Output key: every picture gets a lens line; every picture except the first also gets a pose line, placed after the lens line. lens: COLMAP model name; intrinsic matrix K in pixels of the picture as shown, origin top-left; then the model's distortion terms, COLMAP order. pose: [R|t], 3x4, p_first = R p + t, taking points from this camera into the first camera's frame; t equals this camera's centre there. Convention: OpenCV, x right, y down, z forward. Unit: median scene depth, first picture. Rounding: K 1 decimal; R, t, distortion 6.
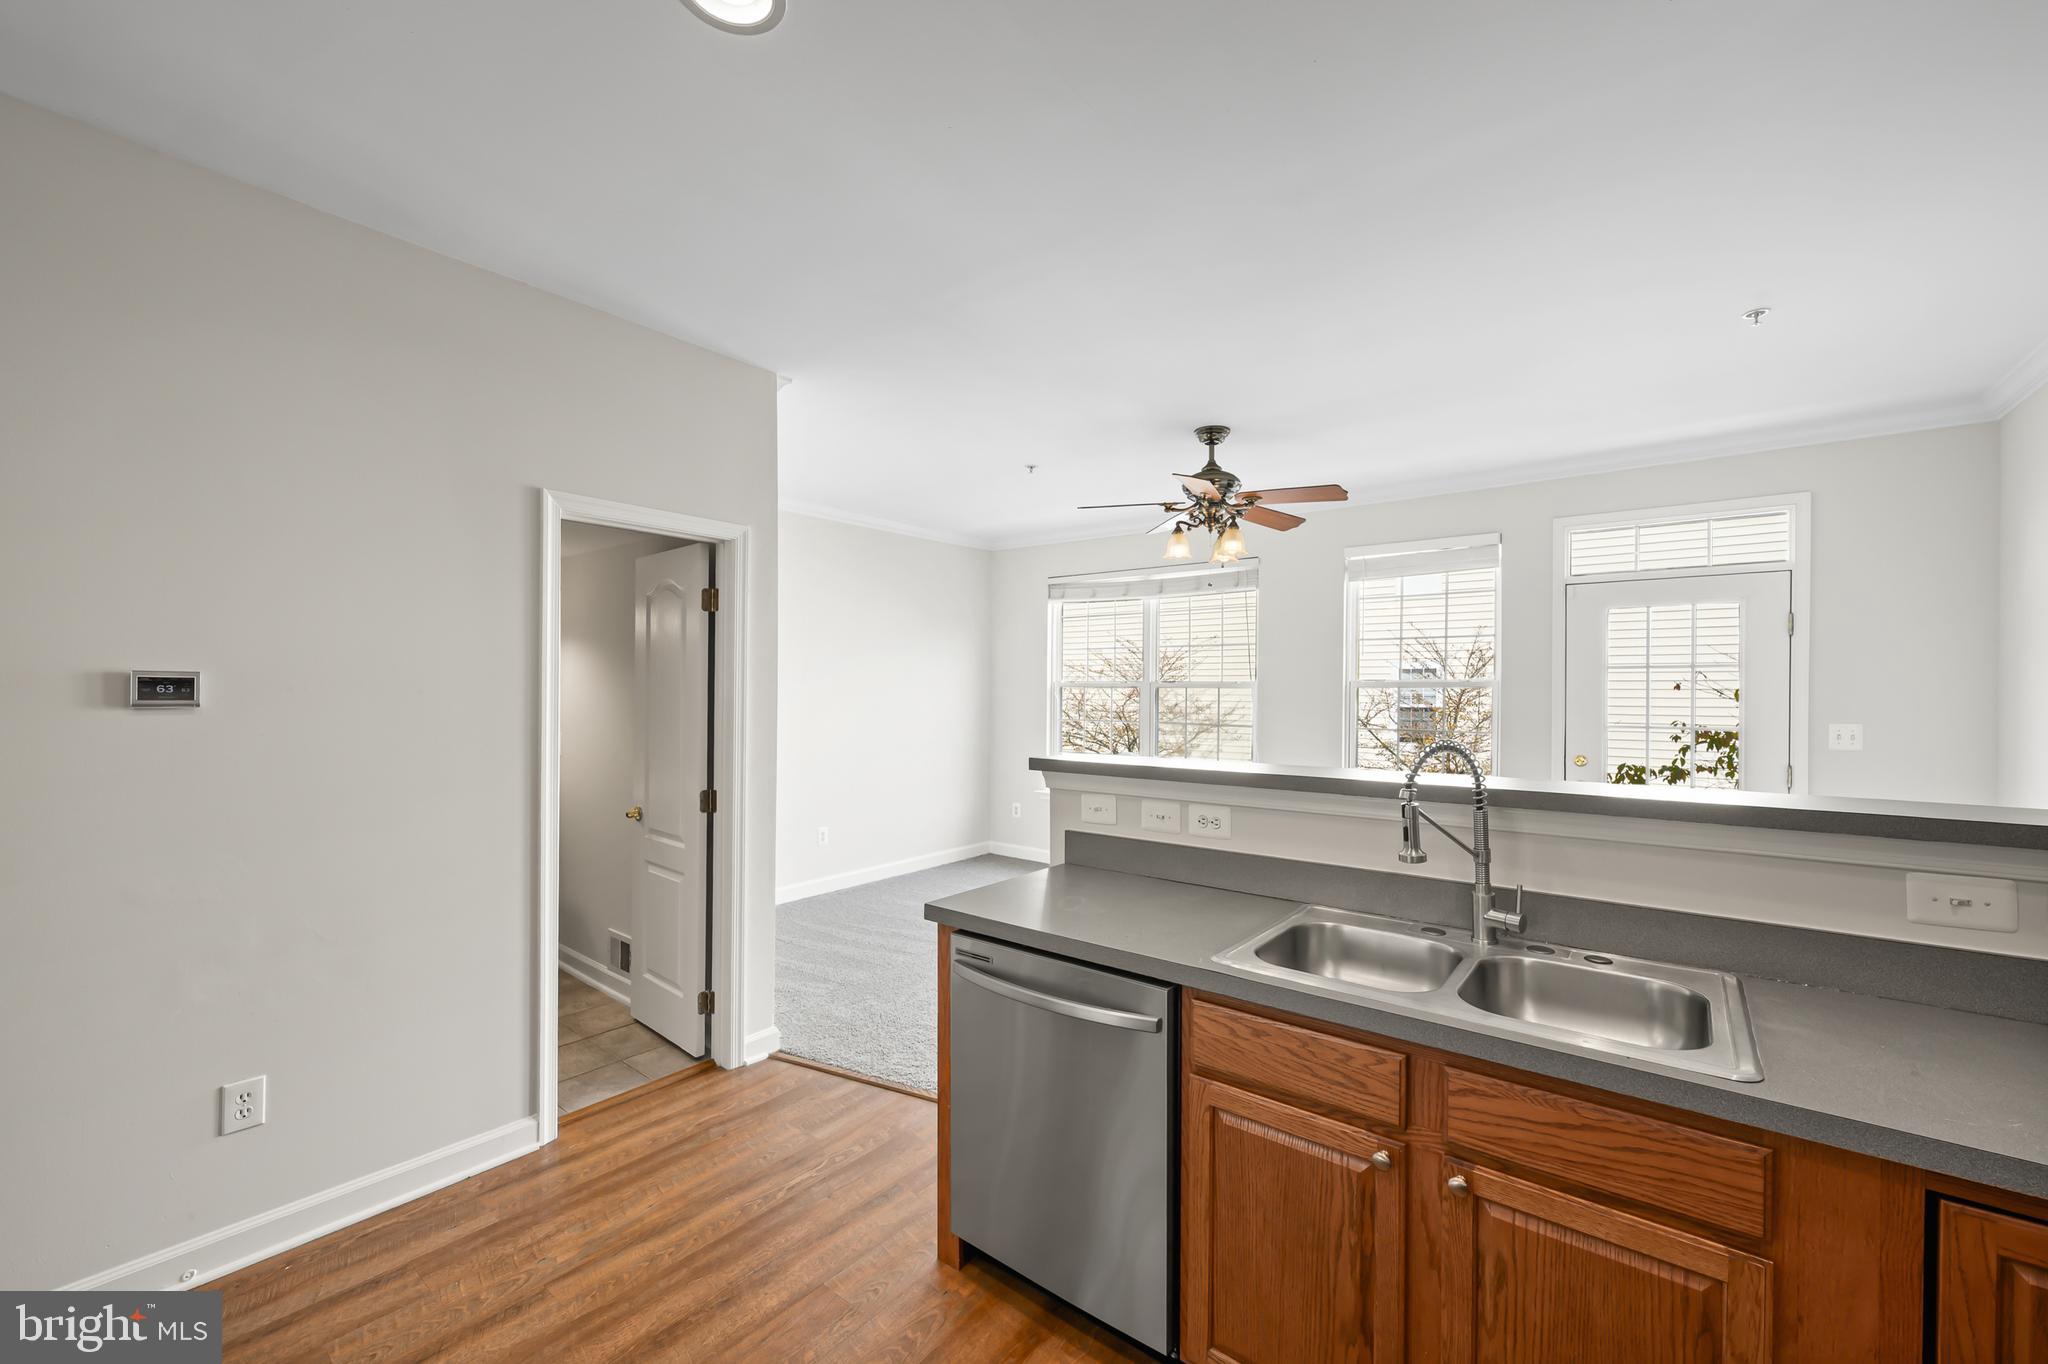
lens RADIAL K [[808.2, 0, 1018.8], [0, 808.2, 697.9], [0, 0, 1]] dist [0.000857, 0.000368]
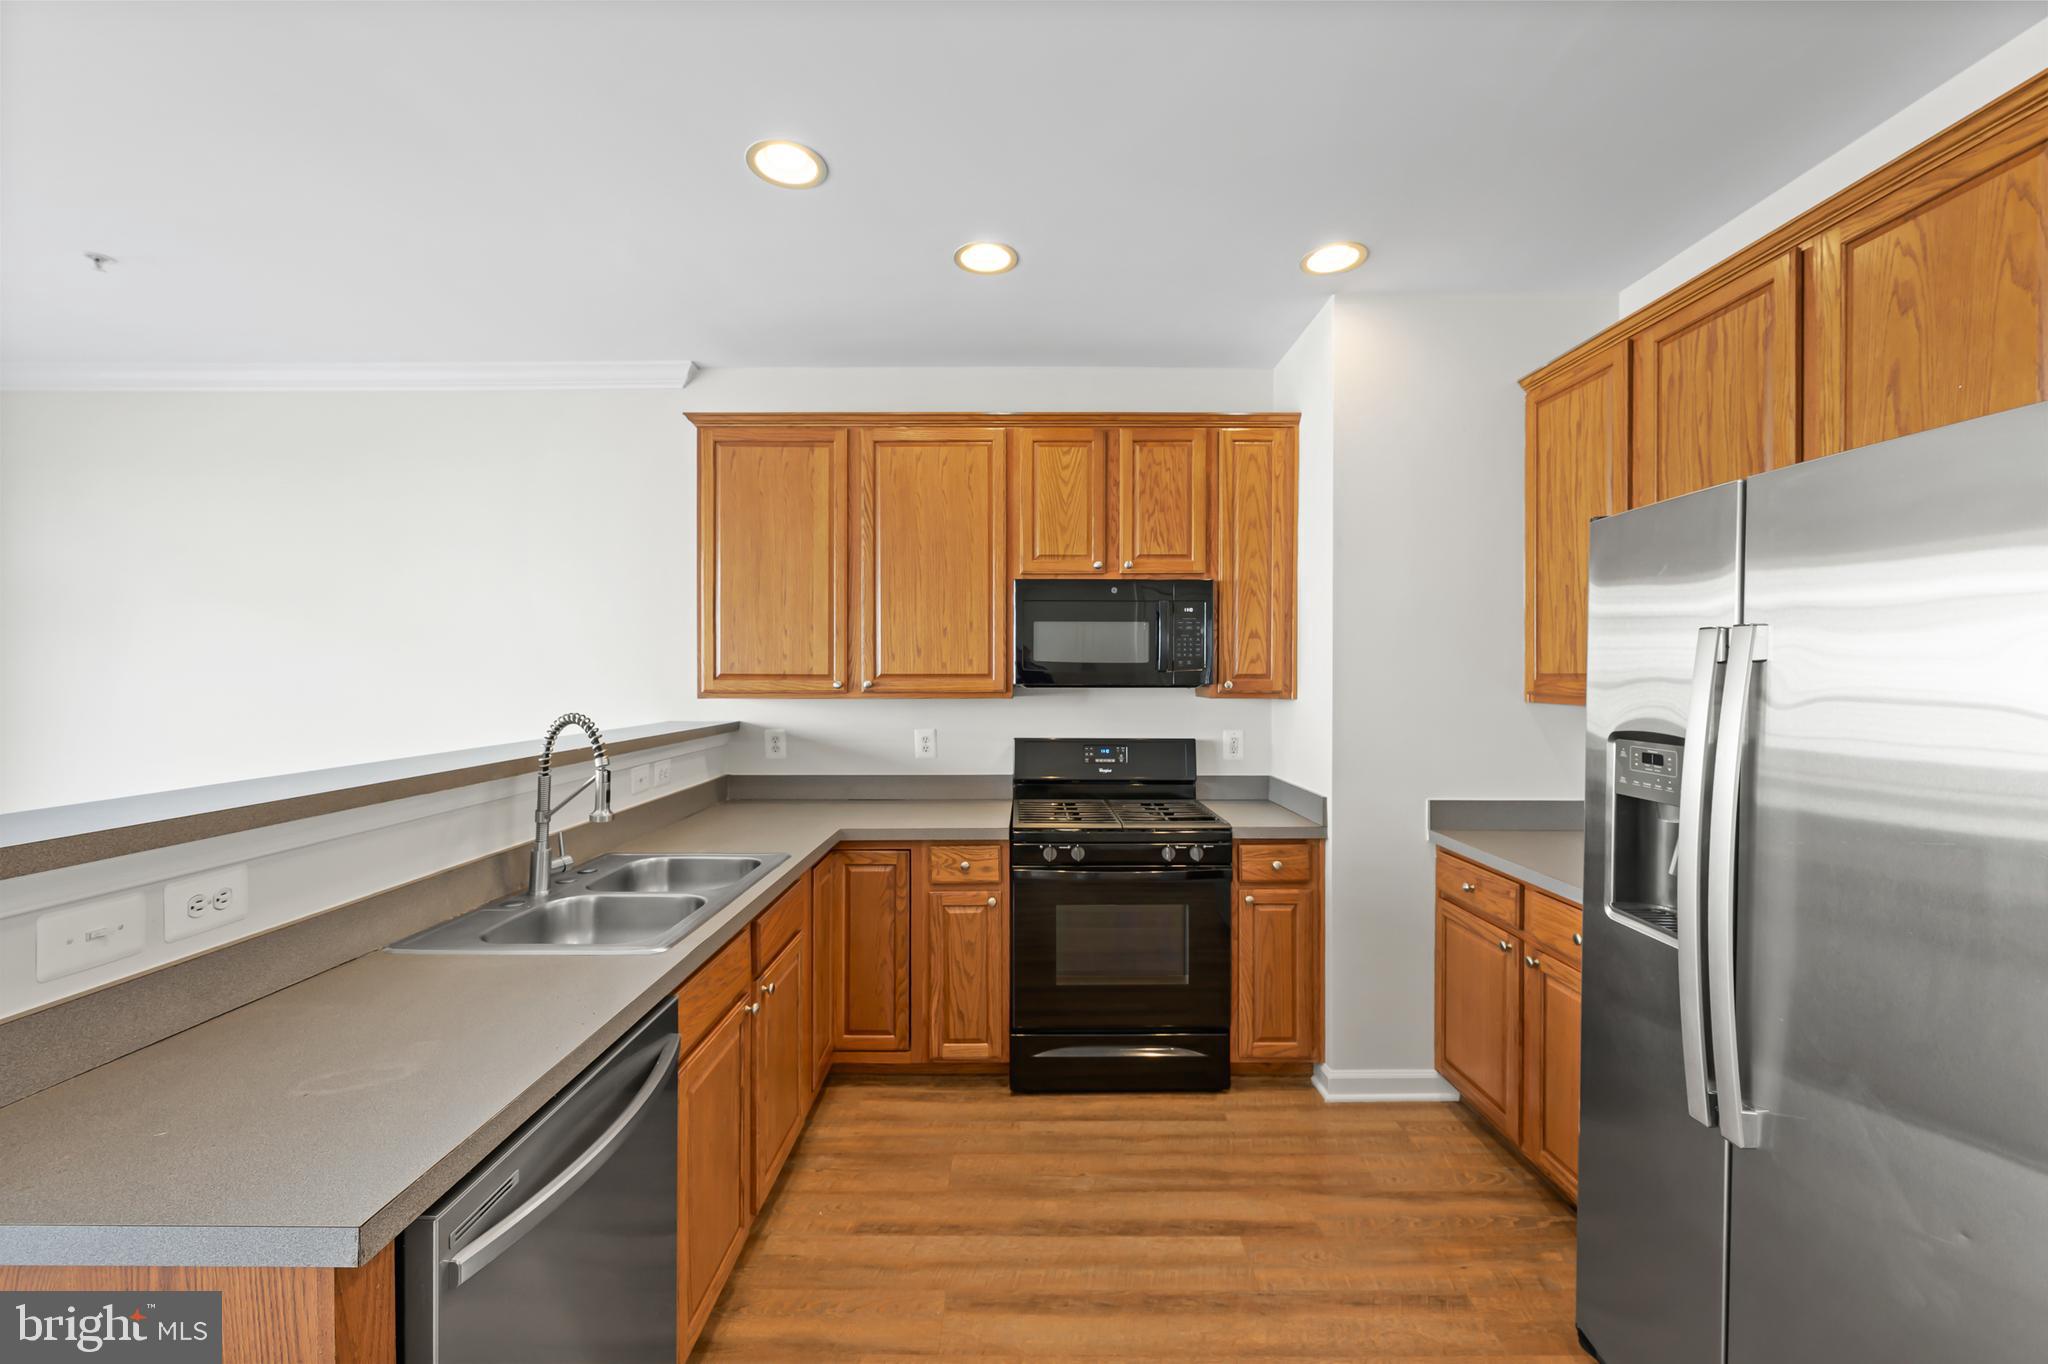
lens RADIAL K [[808.2, 0, 1030.1], [0, 808.2, 678.2], [0, 0, 1]] dist [0.000857, 0.000368]
pose [[-0.625622, -0.008226, 0.780083, -0.540056], [0.006605, 0.999853, 0.015841, -0.007169], [-0.780099, 0.015063, -0.625475, 0.874106]]
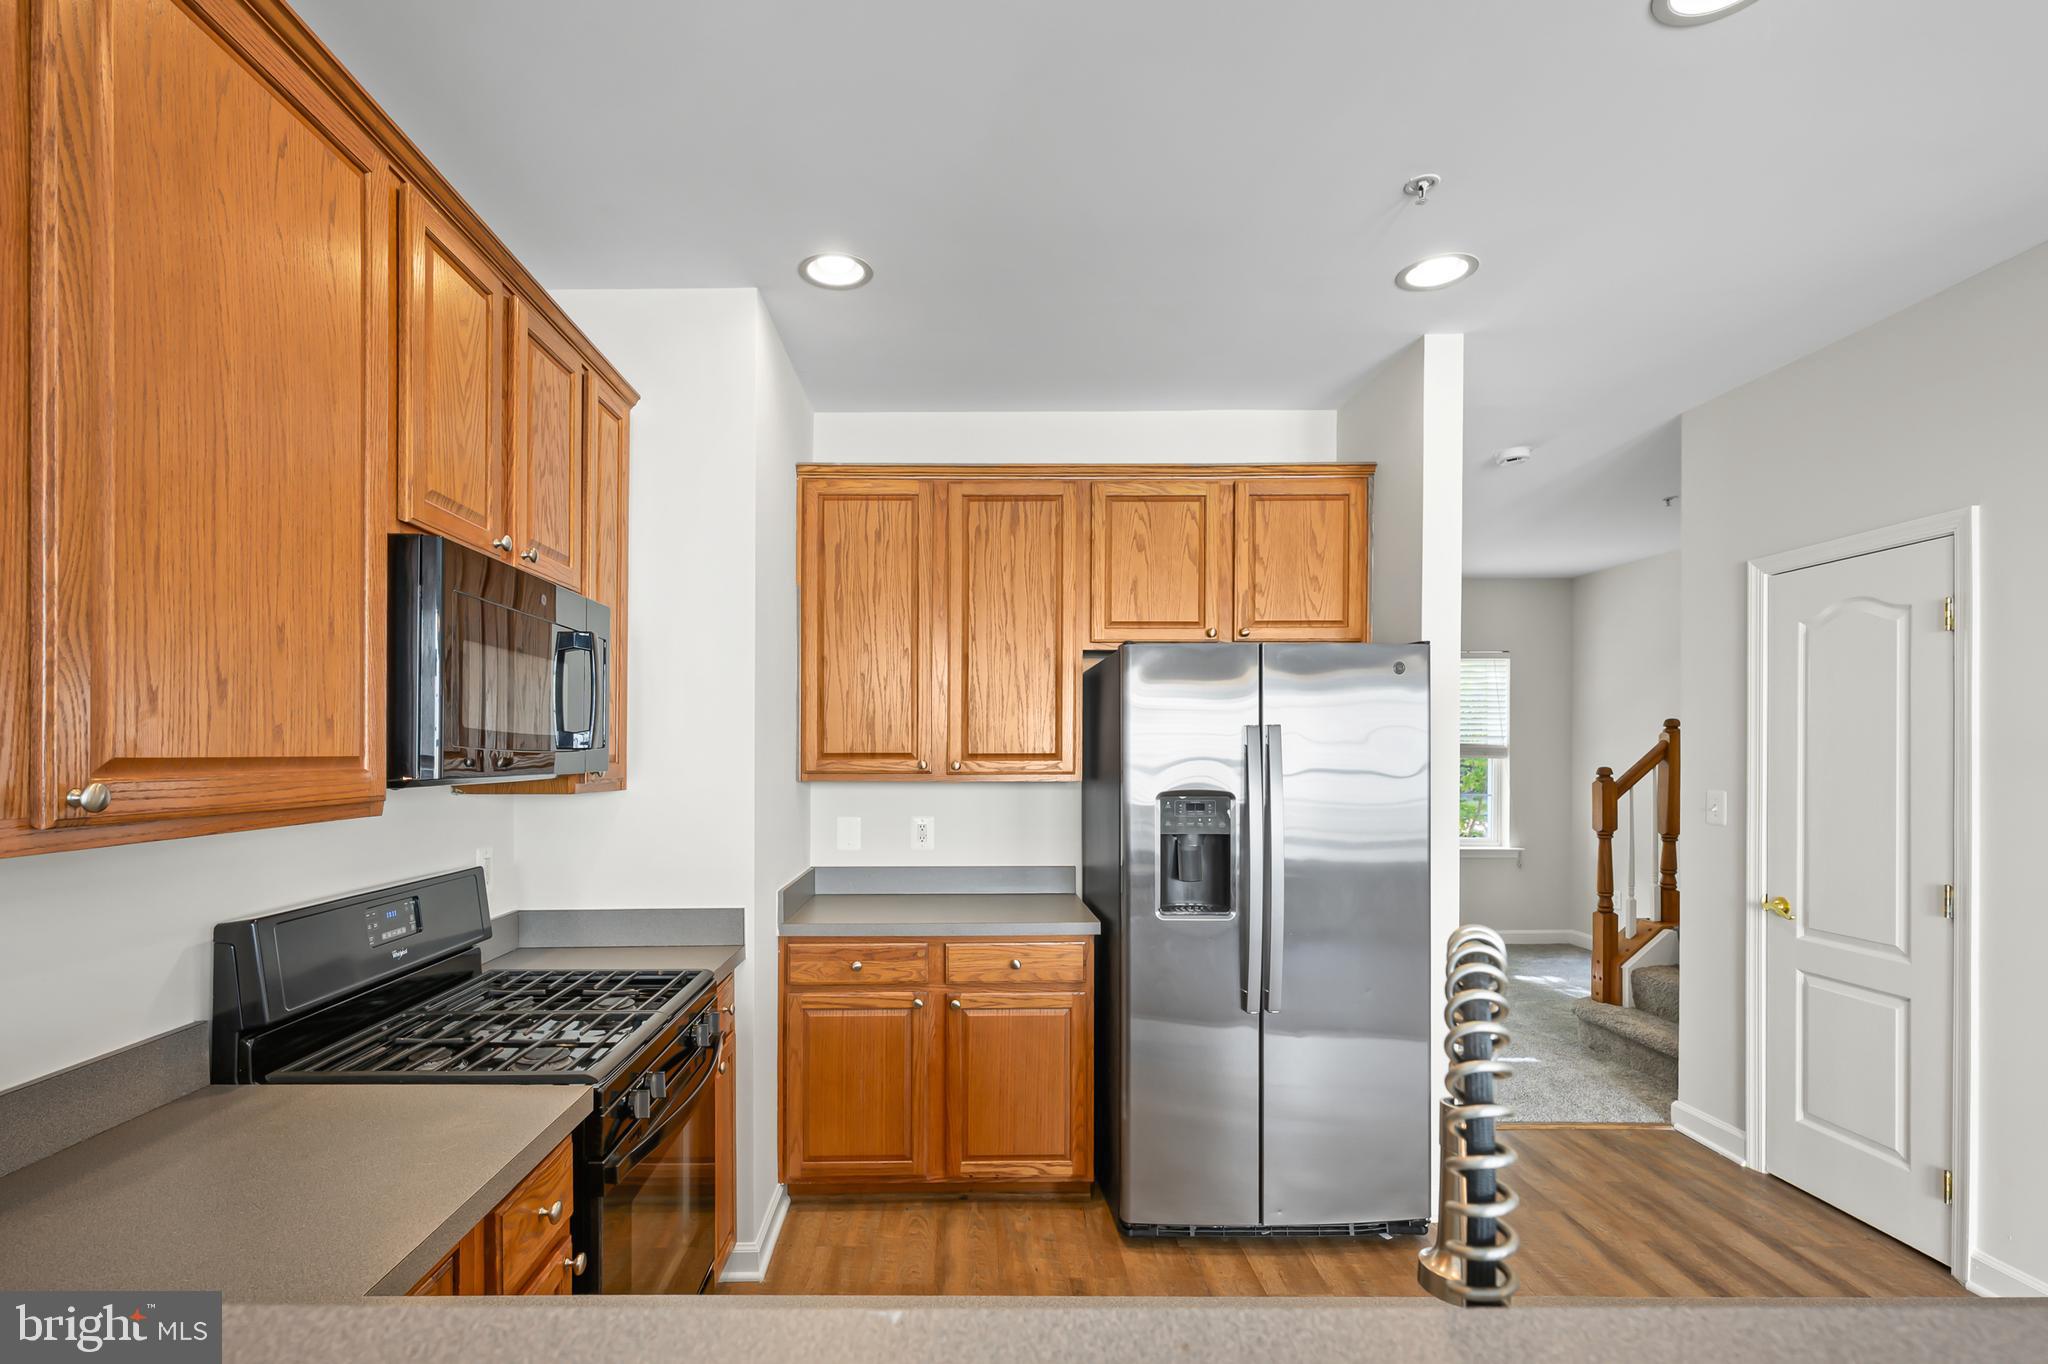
lens RADIAL K [[933.7, 0, 961.8], [0, 933.7, 752.1], [0, 0, 1]] dist [0.002145, -0.000263]
pose [[-0.784754, -0.001758, -0.619805, 0.602297], [-0.008381, 0.999935, 0.007775, -0.004057], [0.619751, 0.011296, -0.784717, 0.815622]]
